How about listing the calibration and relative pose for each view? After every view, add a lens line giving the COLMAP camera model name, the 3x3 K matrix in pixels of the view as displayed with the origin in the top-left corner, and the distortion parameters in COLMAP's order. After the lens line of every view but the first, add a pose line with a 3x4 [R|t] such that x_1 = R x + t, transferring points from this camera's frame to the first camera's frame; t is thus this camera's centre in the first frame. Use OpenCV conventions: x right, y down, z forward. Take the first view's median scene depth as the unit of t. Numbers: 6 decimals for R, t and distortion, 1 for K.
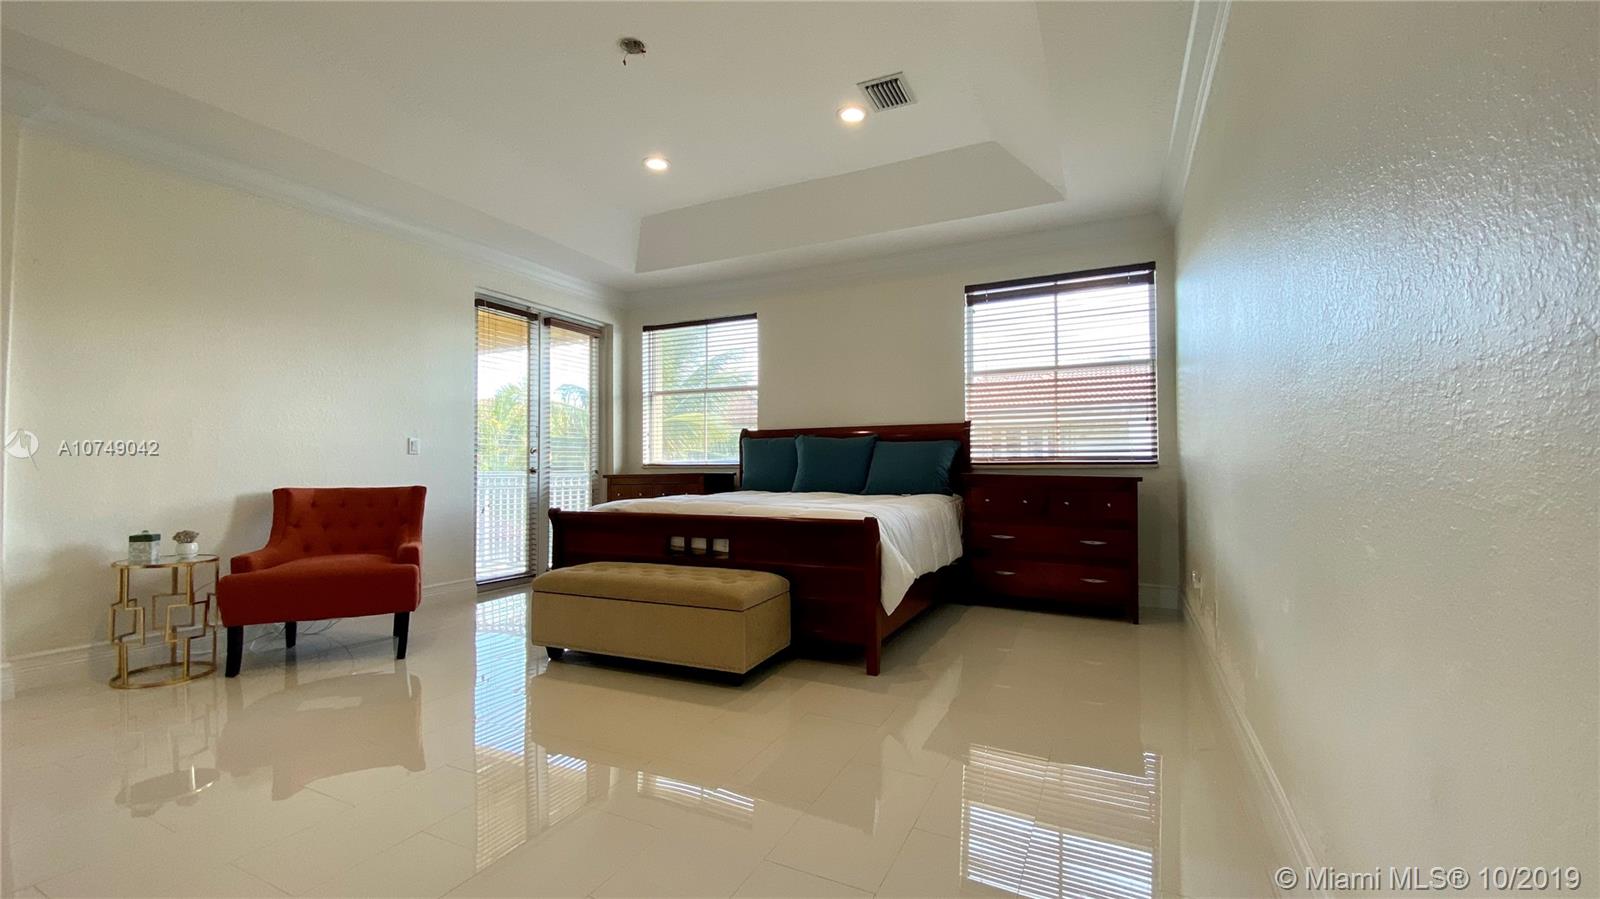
lens RADIAL K [[653.6, 0, 806.2], [0, 653.6, 455.6], [0, 0, 1]] dist [-0.008128, -0.002234]
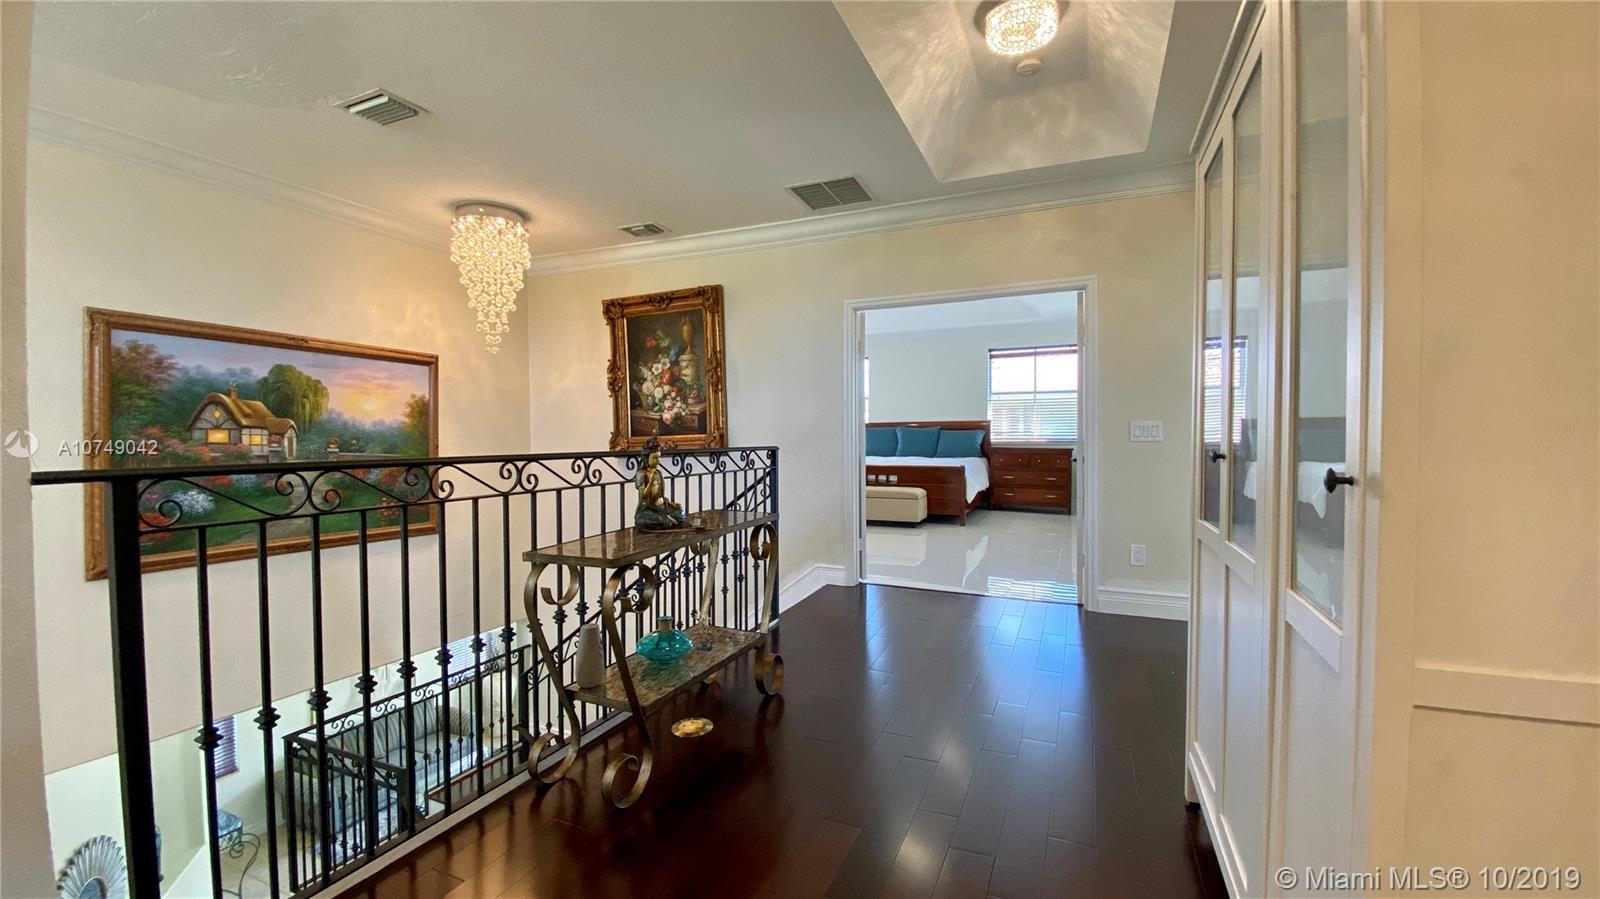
lens RADIAL K [[653.6, 0, 796.8], [0, 653.6, 450.9], [0, 0, 1]] dist [-0.008128, -0.002234]
pose [[0.999449, 0.002285, 0.033110, -0.373551], [-0.003644, 0.999150, 0.041070, -0.036324], [-0.032988, -0.041168, 0.998608, -0.886286]]
